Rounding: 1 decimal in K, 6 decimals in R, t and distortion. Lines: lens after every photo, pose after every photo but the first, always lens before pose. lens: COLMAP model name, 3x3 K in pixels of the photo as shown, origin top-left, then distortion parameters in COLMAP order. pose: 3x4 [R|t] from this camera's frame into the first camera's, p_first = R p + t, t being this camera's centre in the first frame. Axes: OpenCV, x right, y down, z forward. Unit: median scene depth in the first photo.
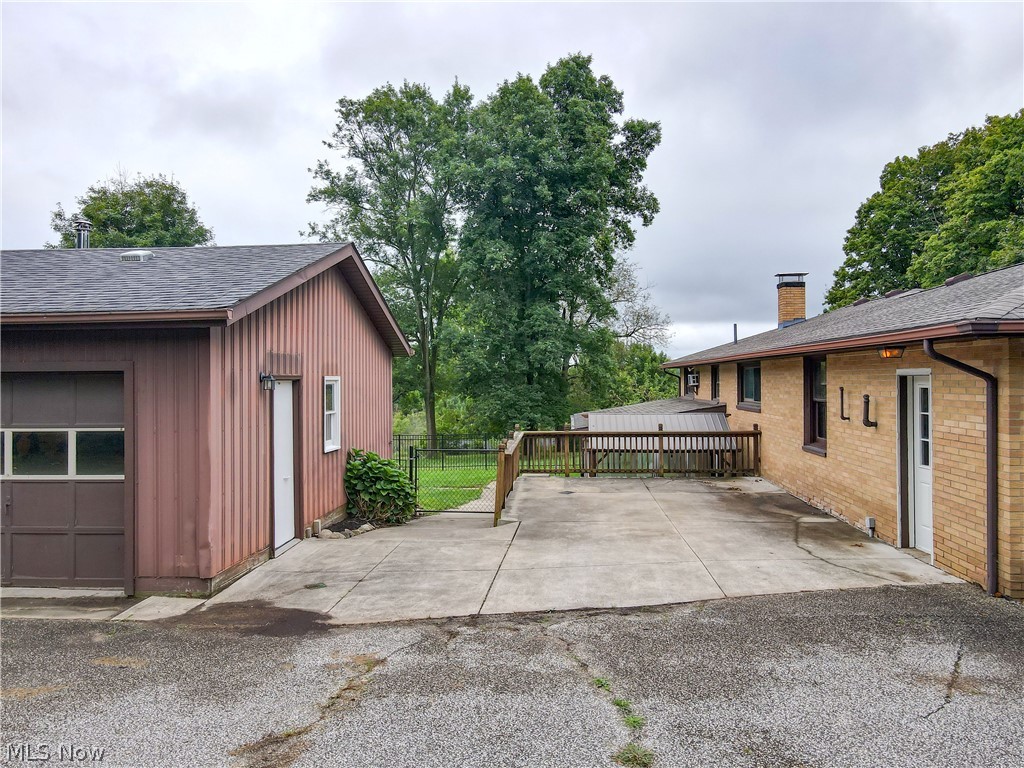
lens RADIAL K [[750.6, 0, 507.5], [0, 750.6, 378.1], [0, 0, 1]] dist [-0.005559, 0.039682]
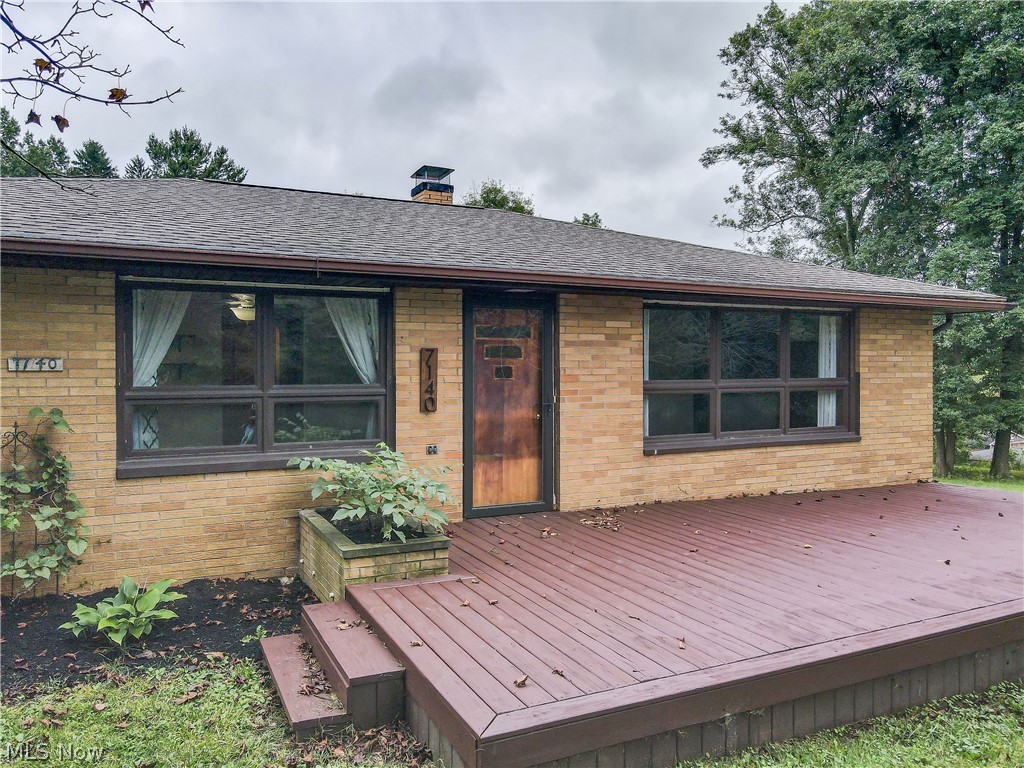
lens RADIAL K [[750.6, 0, 507.5], [0, 750.6, 378.1], [0, 0, 1]] dist [-0.005559, 0.039682]
pose [[0.517660, 0.013260, -0.855484, 1.028029], [0.003749, 0.999835, 0.017766, 0.019863], [0.855578, -0.012404, 0.517525, 0.803475]]
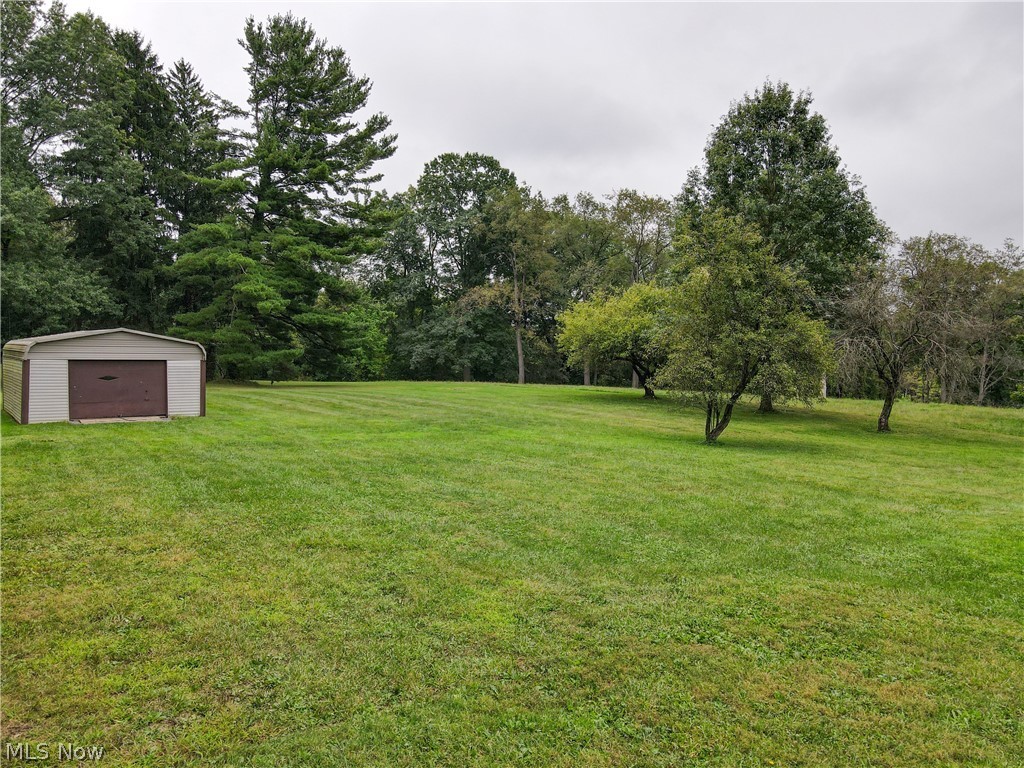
lens RADIAL K [[750.6, 0, 507.5], [0, 750.6, 378.1], [0, 0, 1]] dist [-0.005559, 0.039682]
pose [[0.660148, 0.022212, -0.750807, -0.838005], [0.005790, 0.999383, 0.034657, 0.007824], [0.751113, -0.027226, 0.659612, 0.080321]]
